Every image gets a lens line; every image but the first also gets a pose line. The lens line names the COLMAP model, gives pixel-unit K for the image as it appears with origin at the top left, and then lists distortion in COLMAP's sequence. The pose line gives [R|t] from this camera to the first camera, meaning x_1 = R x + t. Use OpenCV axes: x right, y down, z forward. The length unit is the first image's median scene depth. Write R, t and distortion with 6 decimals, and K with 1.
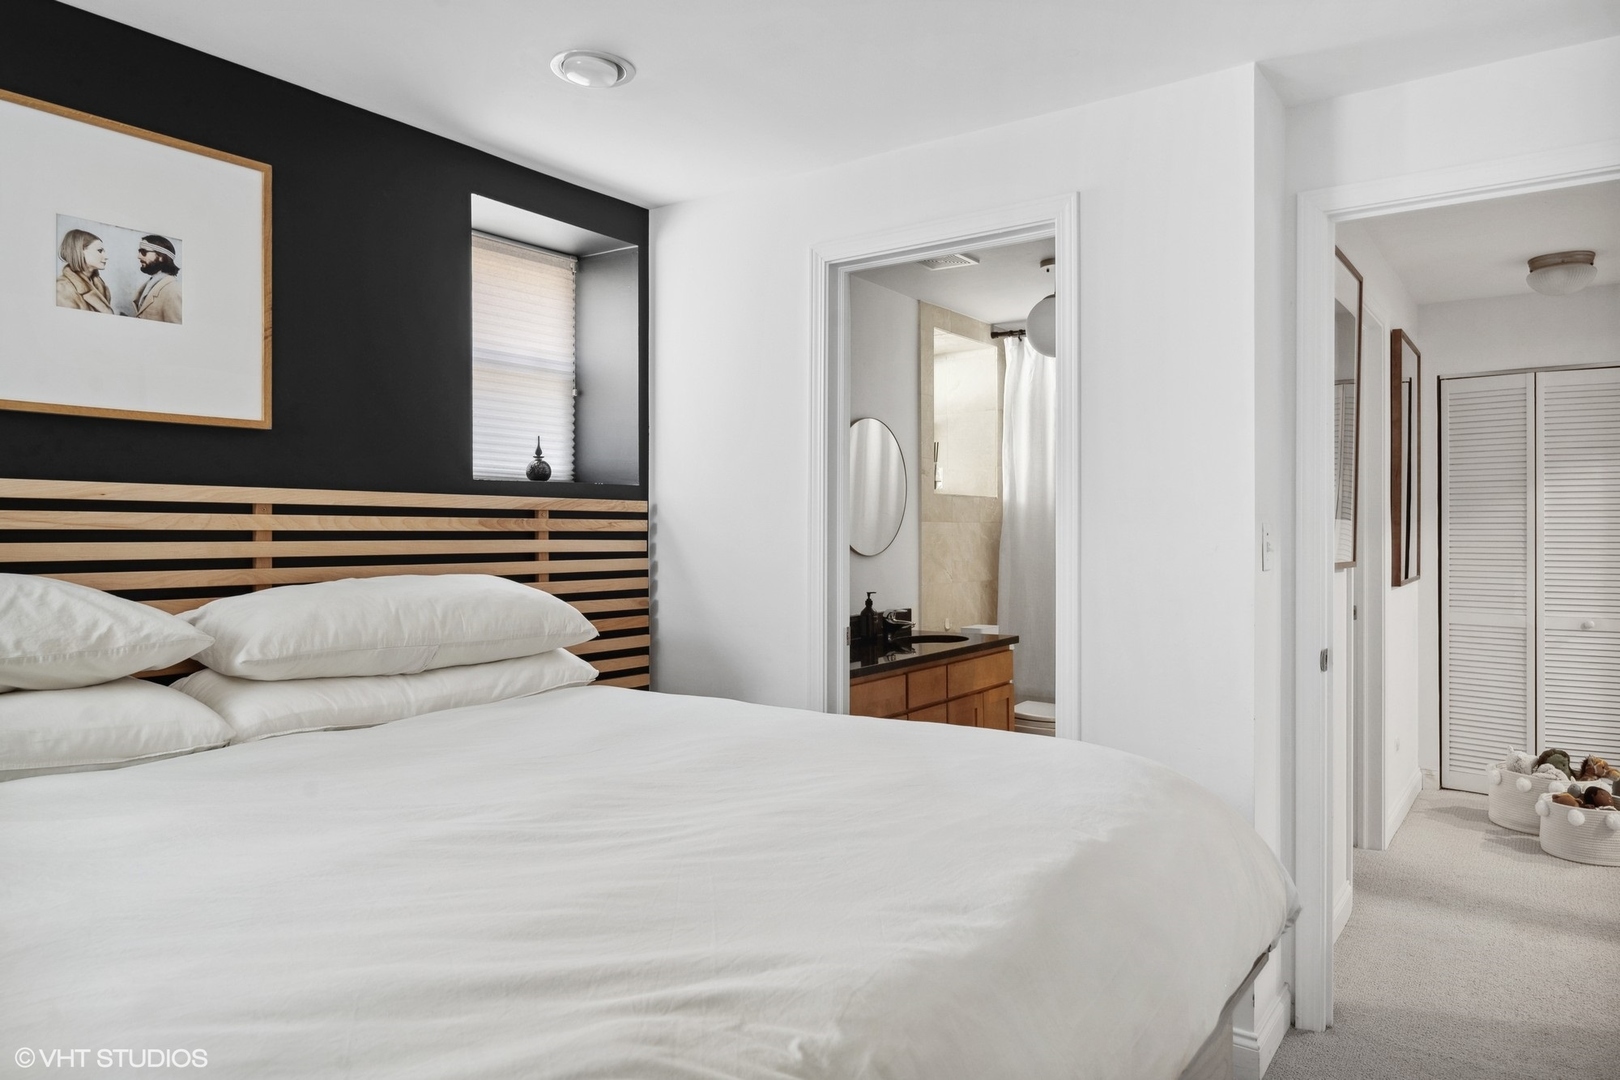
lens RADIAL K [[1006.5, 0, 809.3], [0, 1006.5, 539.2], [0, 0, 1]] dist [-0.000869, -0.000044]
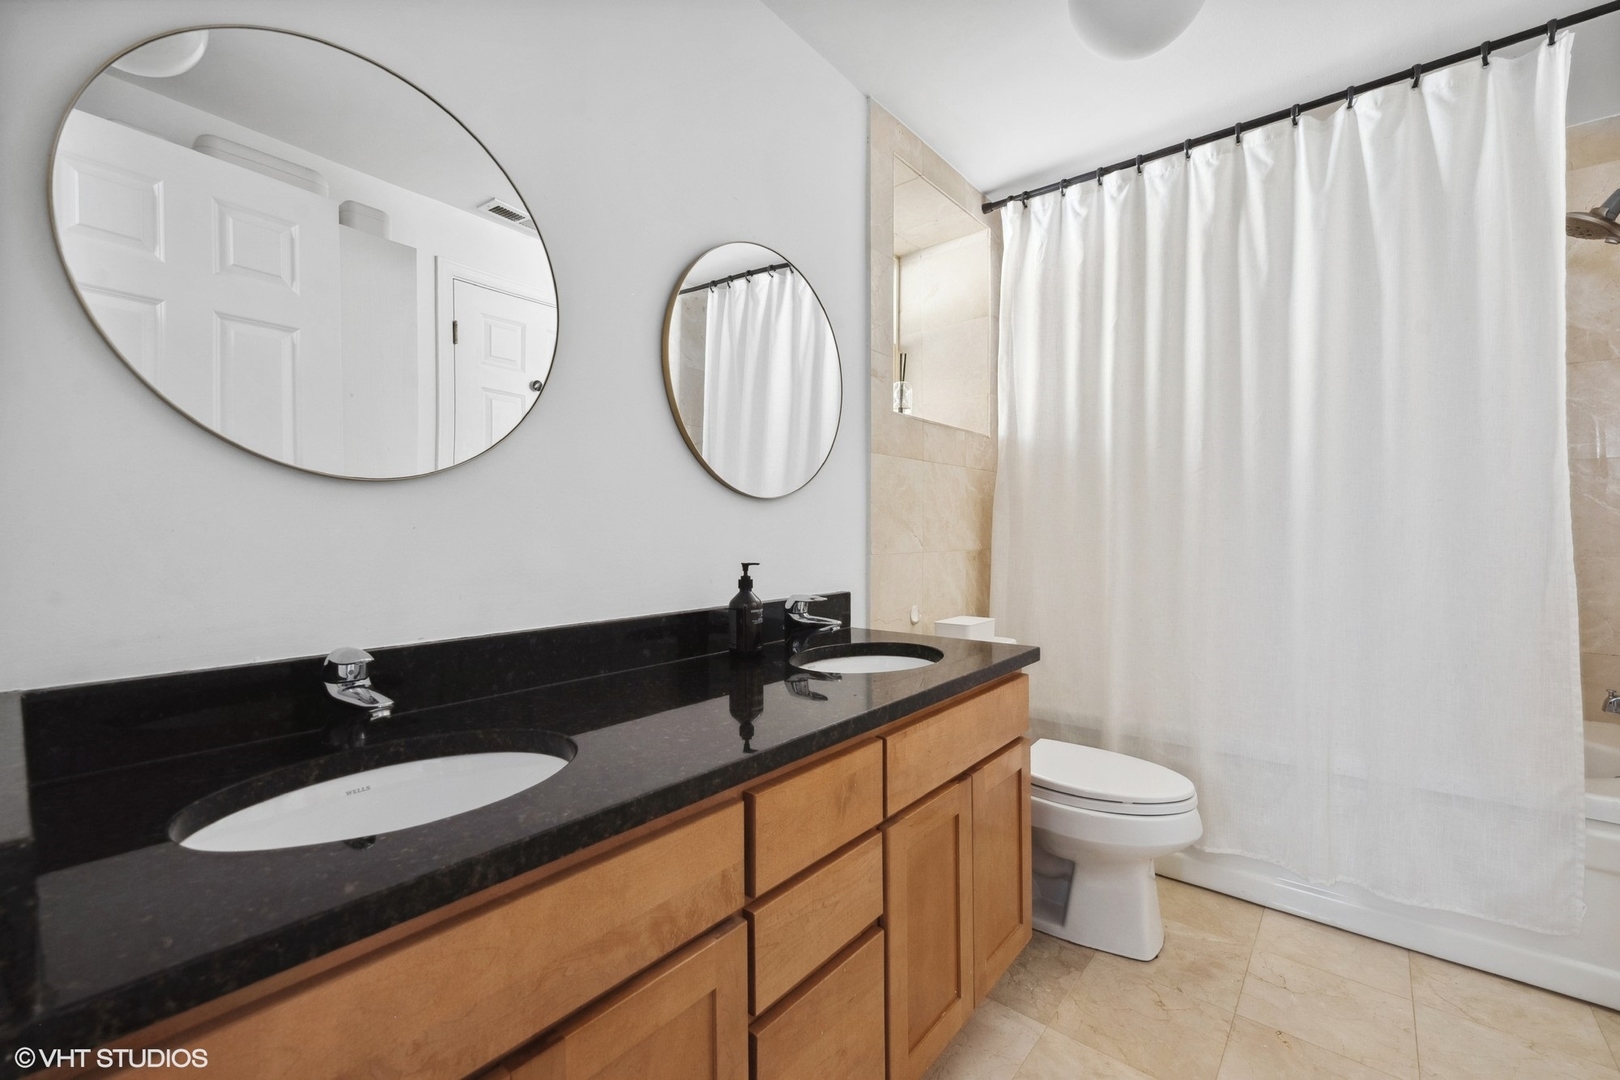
lens RADIAL K [[667.6, 0, 819.8], [0, 667.6, 536.8], [0, 0, 1]] dist [0.003288, -0.000220]
pose [[0.998913, 0.002931, -0.046511, 0.094578], [-0.002855, 0.999994, 0.001706, 0.032565], [0.046516, -0.001571, 0.998916, 0.557819]]
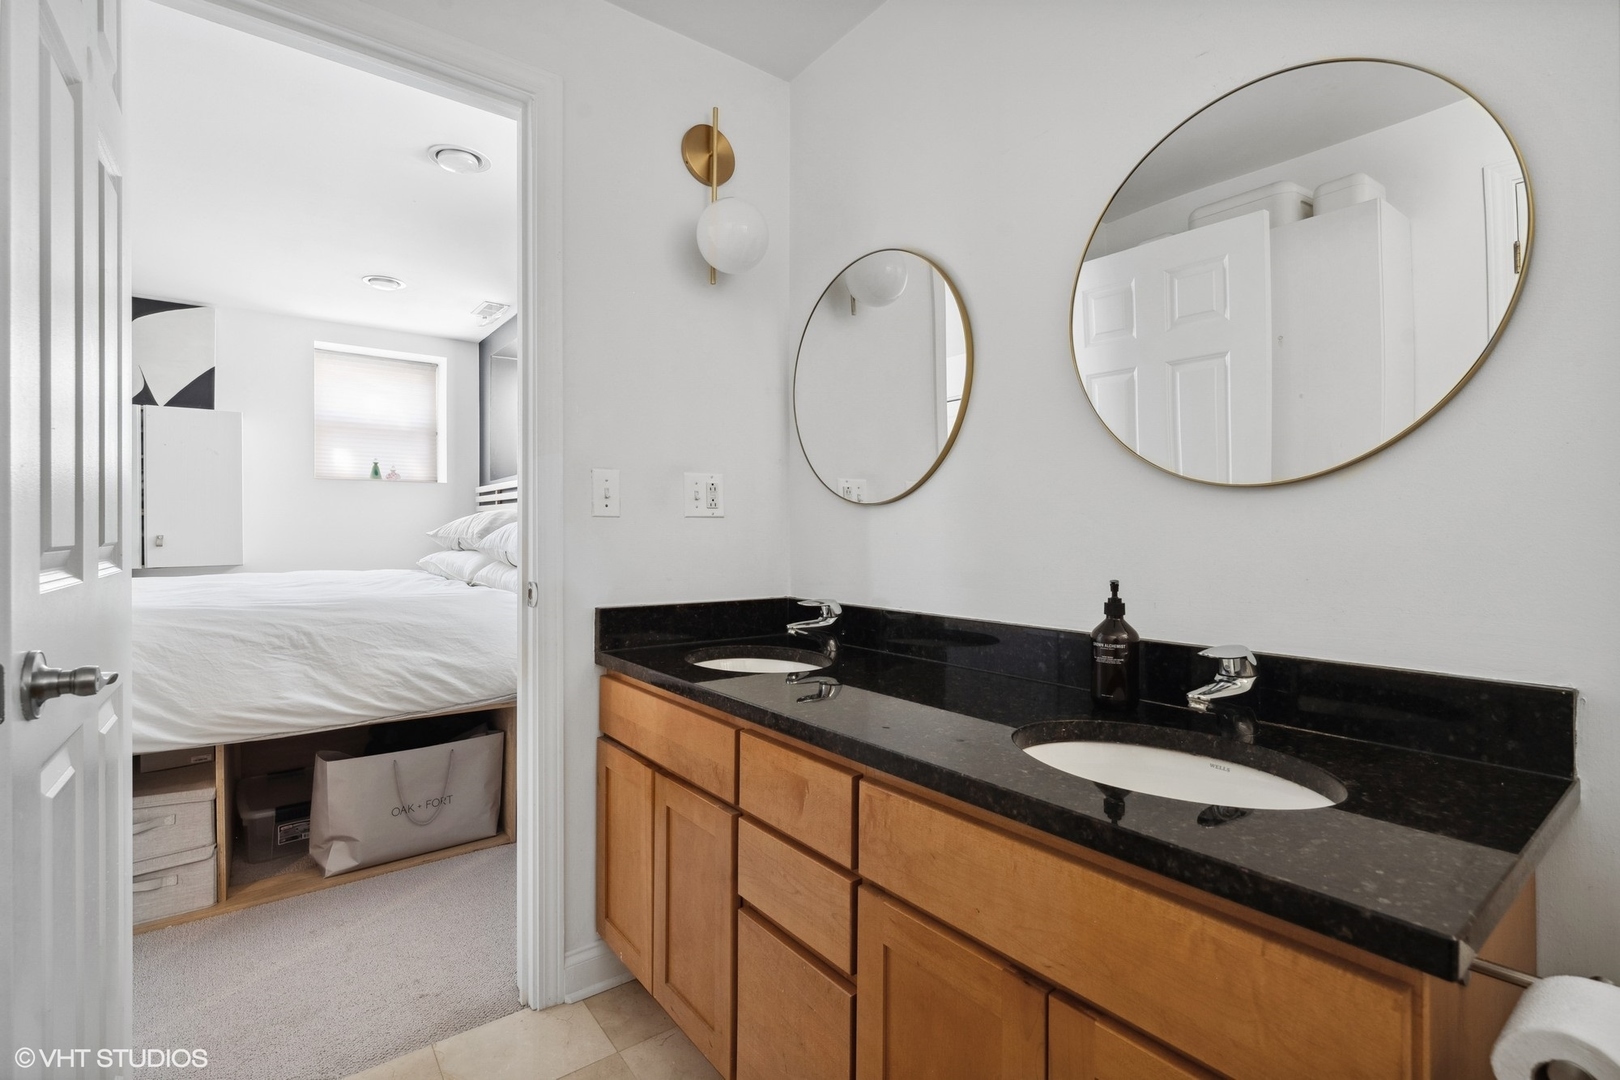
lens RADIAL K [[724.6, 0, 814.8], [0, 724.6, 534.6], [0, 0, 1]] dist [0.005764, -0.001122]
pose [[-0.268414, 0.005947, -0.963285, 0.298960], [-0.001385, 0.999978, 0.006560, 0.028109], [0.963303, 0.003095, -0.268400, 0.810353]]
